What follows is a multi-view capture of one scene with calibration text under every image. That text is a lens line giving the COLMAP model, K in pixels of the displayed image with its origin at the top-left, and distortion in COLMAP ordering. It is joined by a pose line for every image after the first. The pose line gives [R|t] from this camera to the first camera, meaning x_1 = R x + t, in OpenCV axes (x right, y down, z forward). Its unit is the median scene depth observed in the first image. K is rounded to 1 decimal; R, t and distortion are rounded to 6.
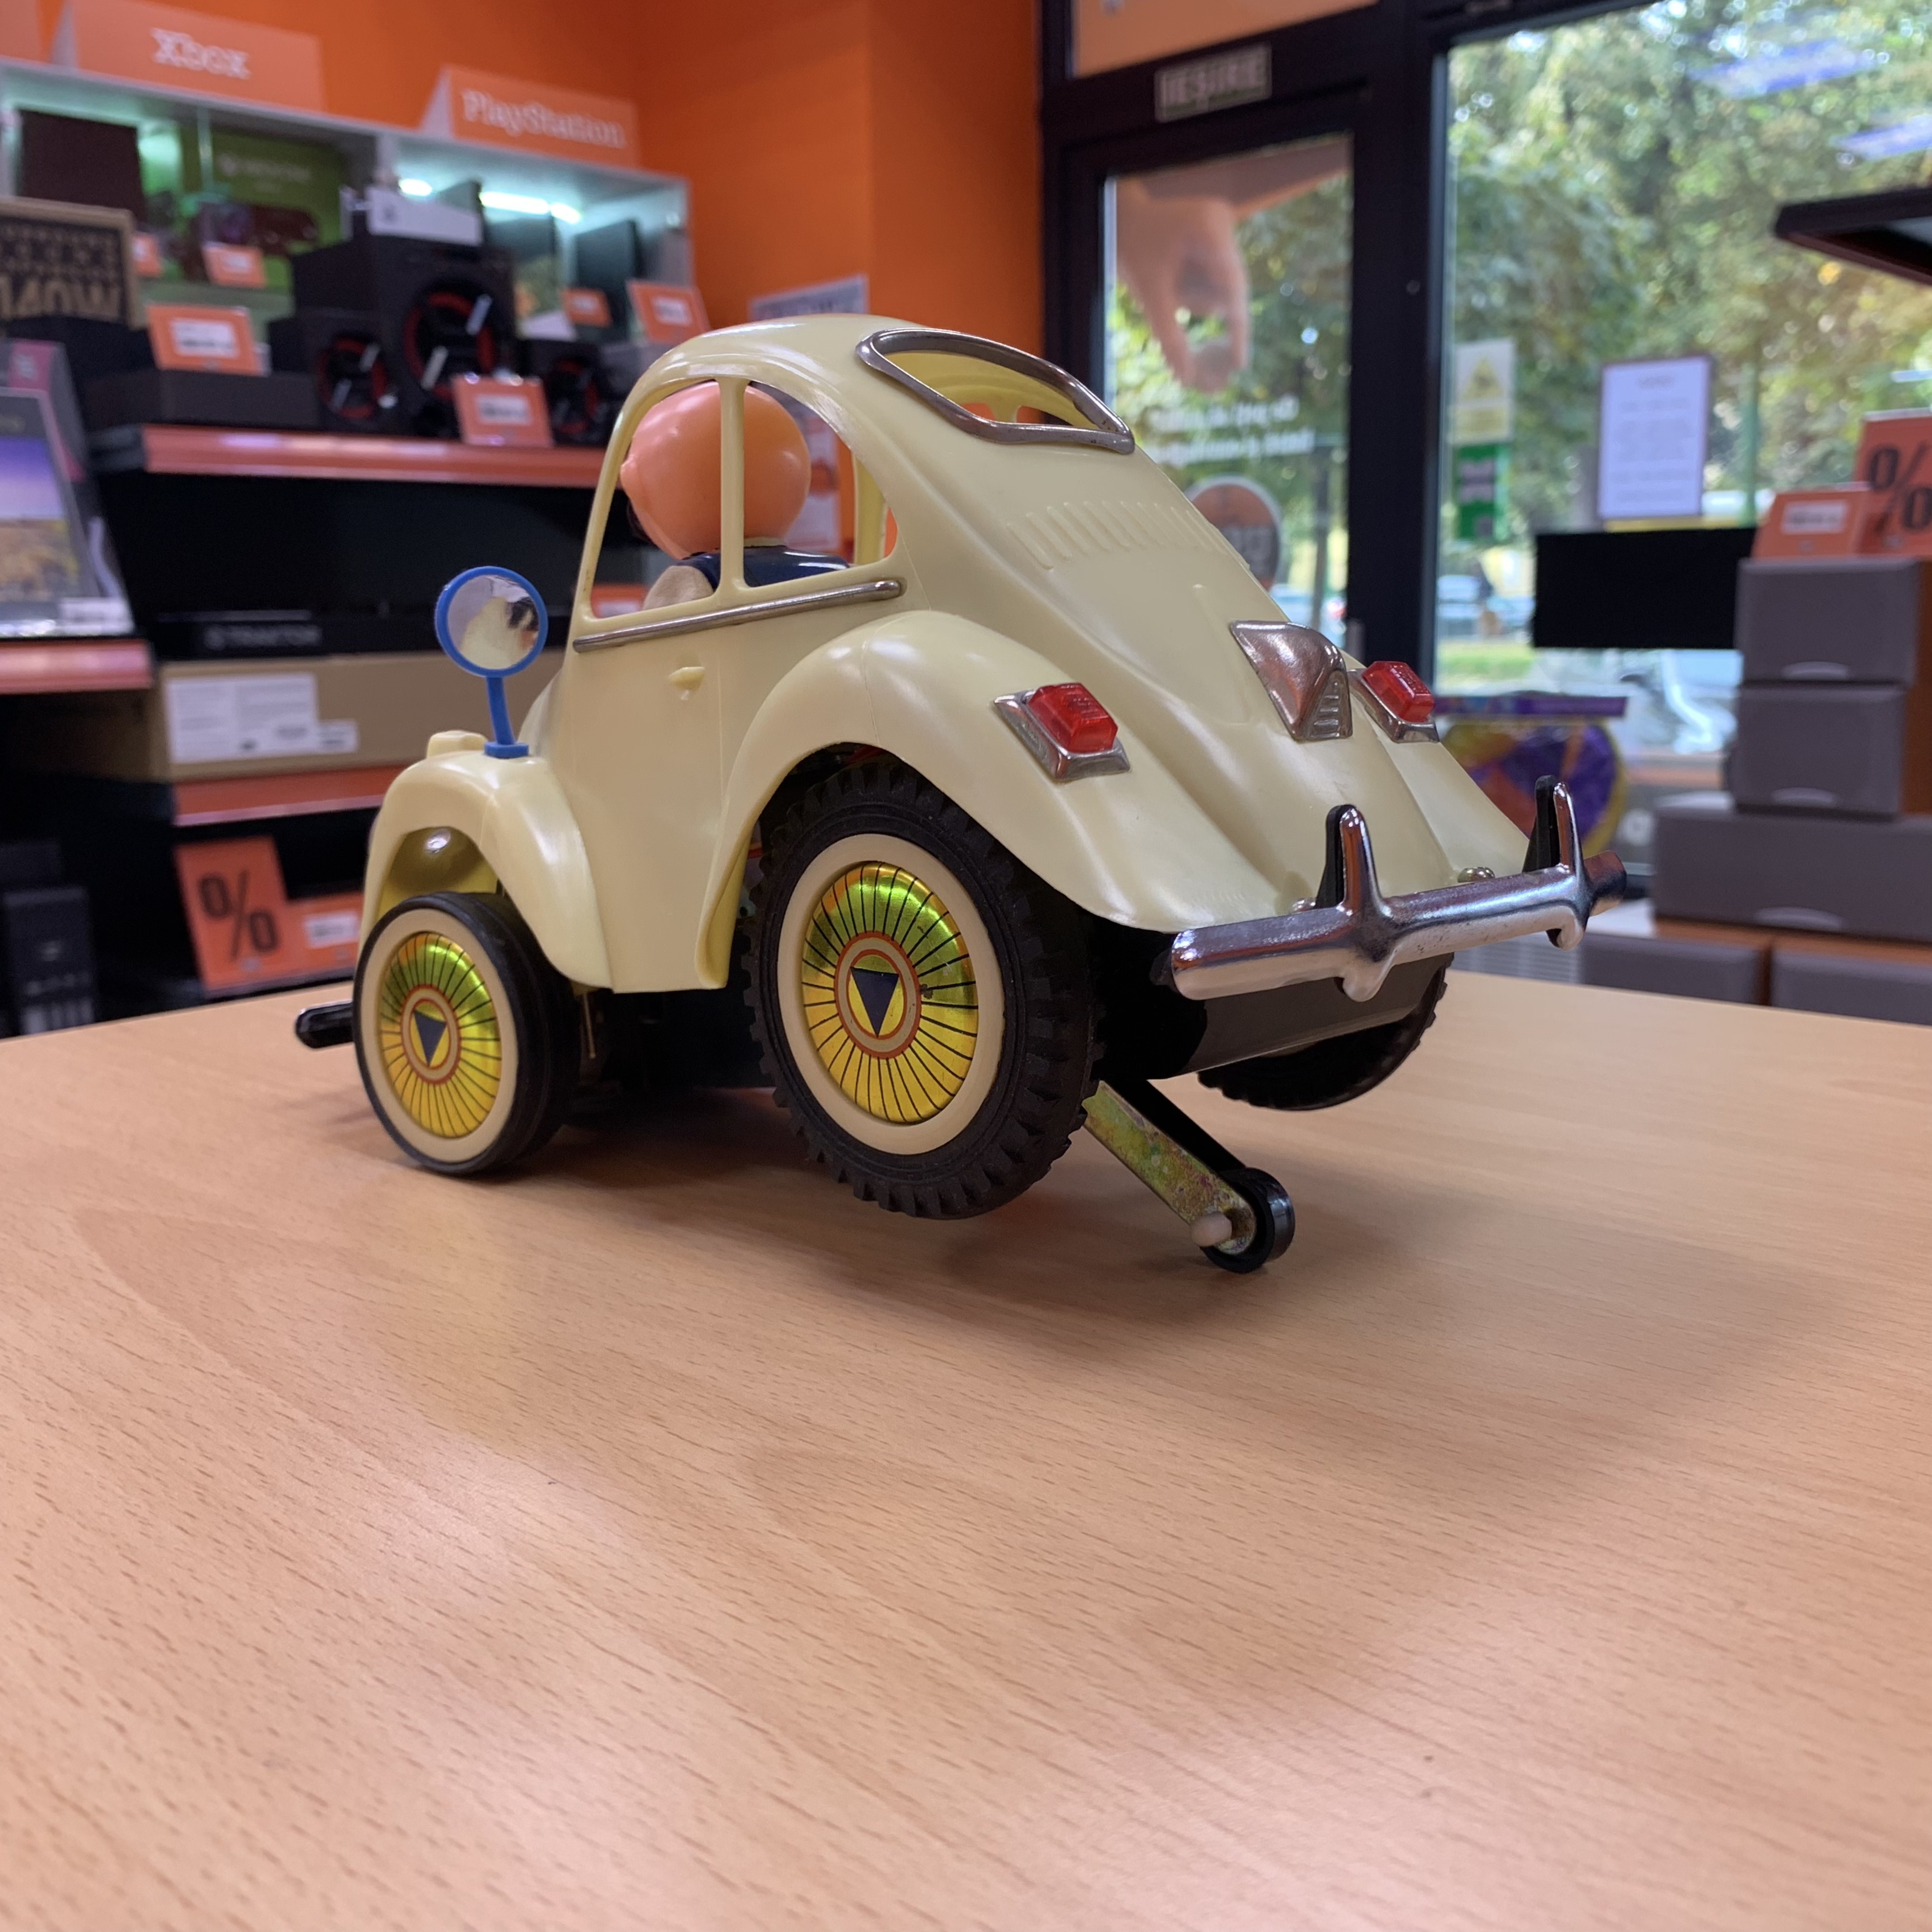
lens RADIAL K [[2003.6, 0, 923.7], [0, 2003.6, 965.6], [0, 0, 1]] dist [0.081886, -0.200212]
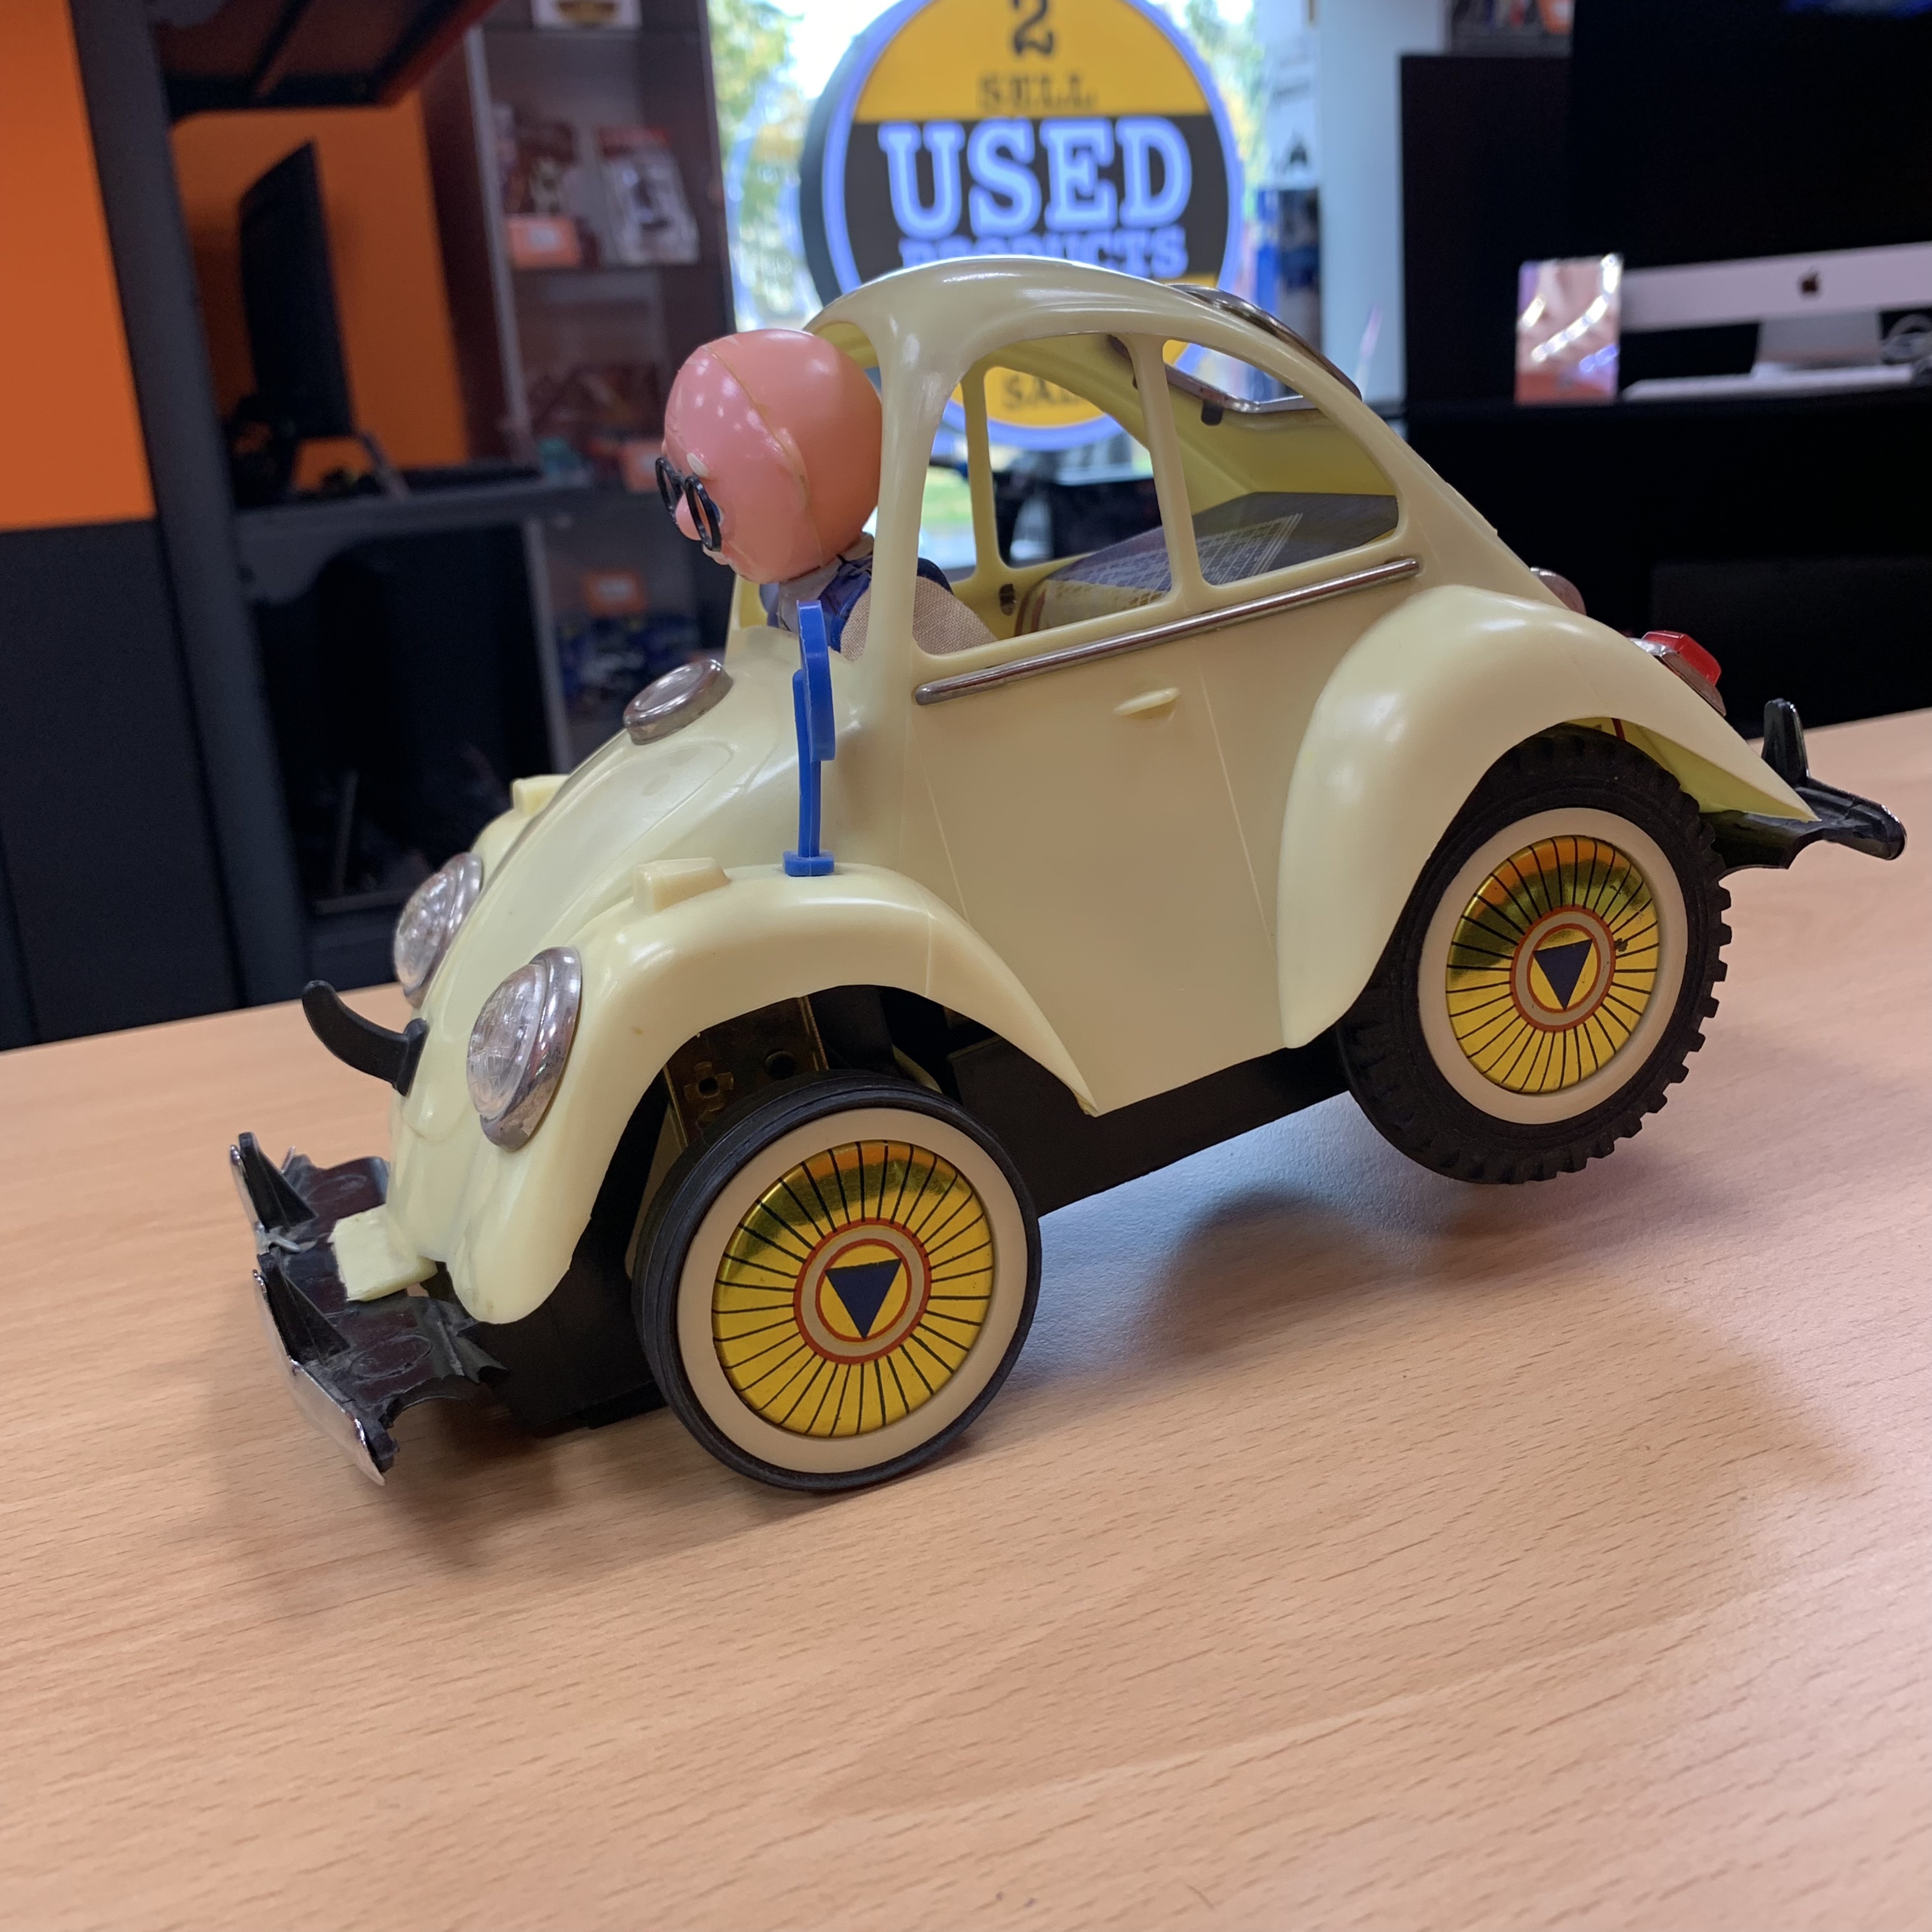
lens RADIAL K [[2003.6, 0, 923.7], [0, 2003.6, 965.6], [0, 0, 1]] dist [0.081886, -0.200212]
pose [[0.355249, -0.242785, 0.902693, -0.960962], [0.227080, 0.959169, 0.168609, -0.210603], [-0.906771, 0.145086, 0.395875, 0.817219]]
